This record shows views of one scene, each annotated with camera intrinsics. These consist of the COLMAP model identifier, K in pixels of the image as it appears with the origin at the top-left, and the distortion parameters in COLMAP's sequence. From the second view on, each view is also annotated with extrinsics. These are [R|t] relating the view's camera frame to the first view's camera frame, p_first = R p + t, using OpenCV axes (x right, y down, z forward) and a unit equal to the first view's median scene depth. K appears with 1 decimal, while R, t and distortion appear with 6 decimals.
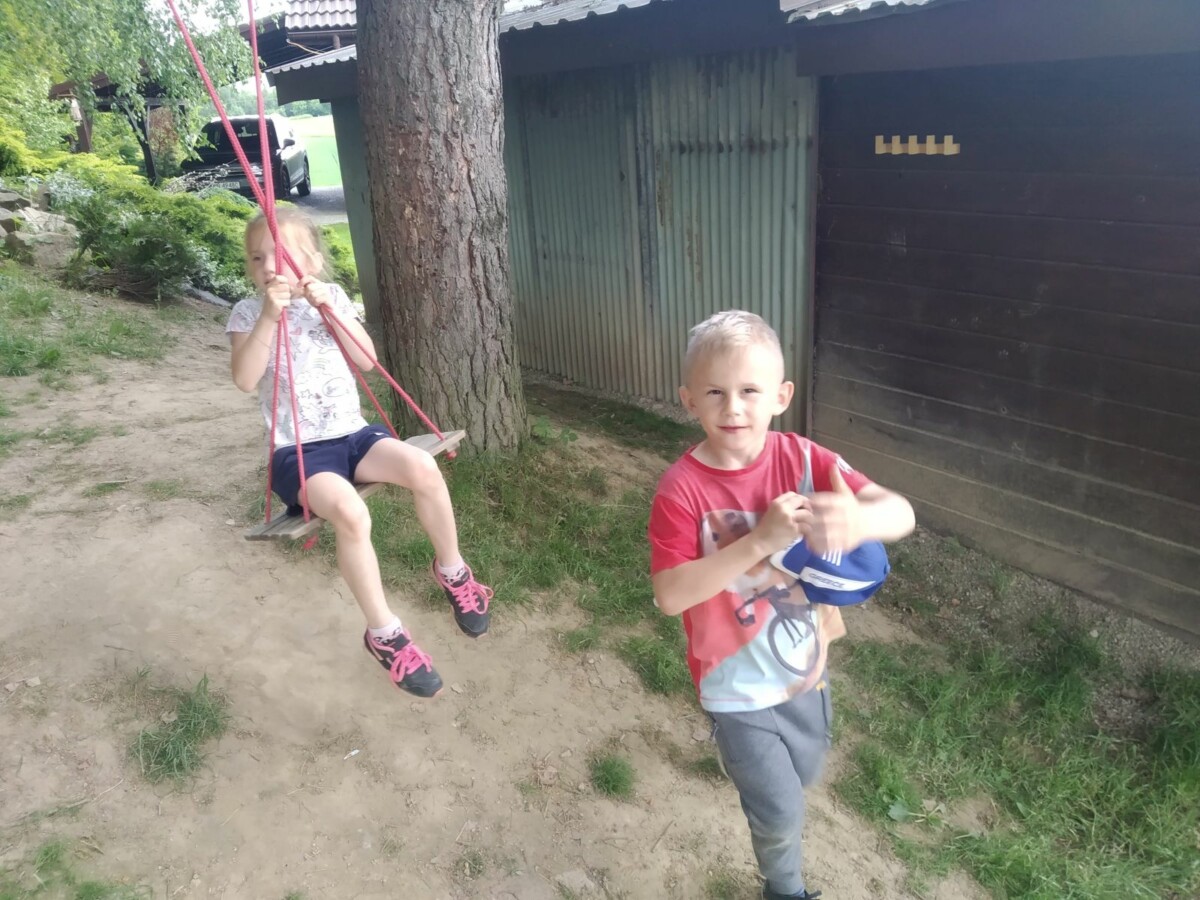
lens RADIAL K [[1014.6, 0, 600.0], [0, 1014.6, 450.0], [0, 0, 1]] dist [0.034087, -0.005043]
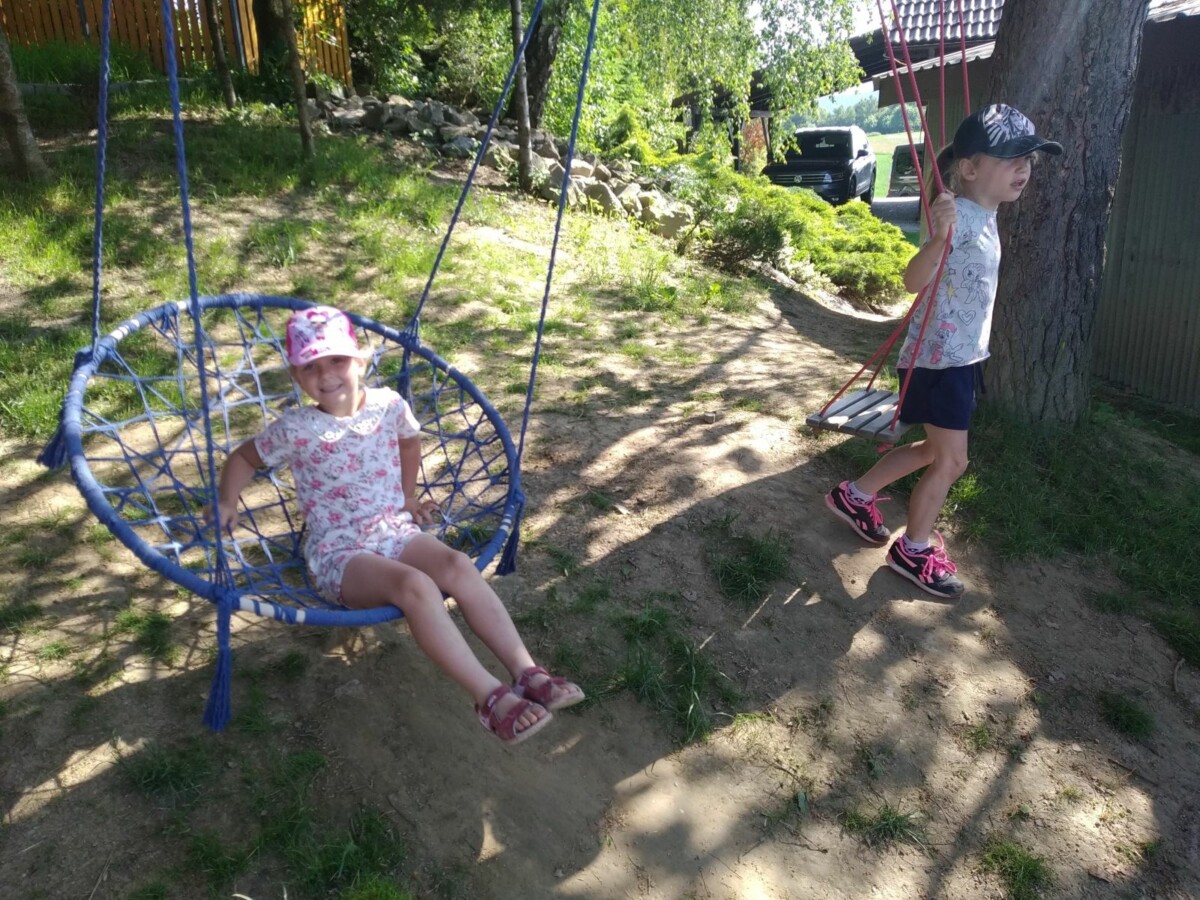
lens RADIAL K [[1005.6, 0, 600.0], [0, 1005.6, 450.0], [0, 0, 1]] dist [0.059643, 0.001757]
pose [[0.869100, 0.176260, -0.462166, -0.016988], [-0.183797, 0.982534, 0.029088, 0.081903], [0.459221, 0.059664, 0.886316, -0.136800]]
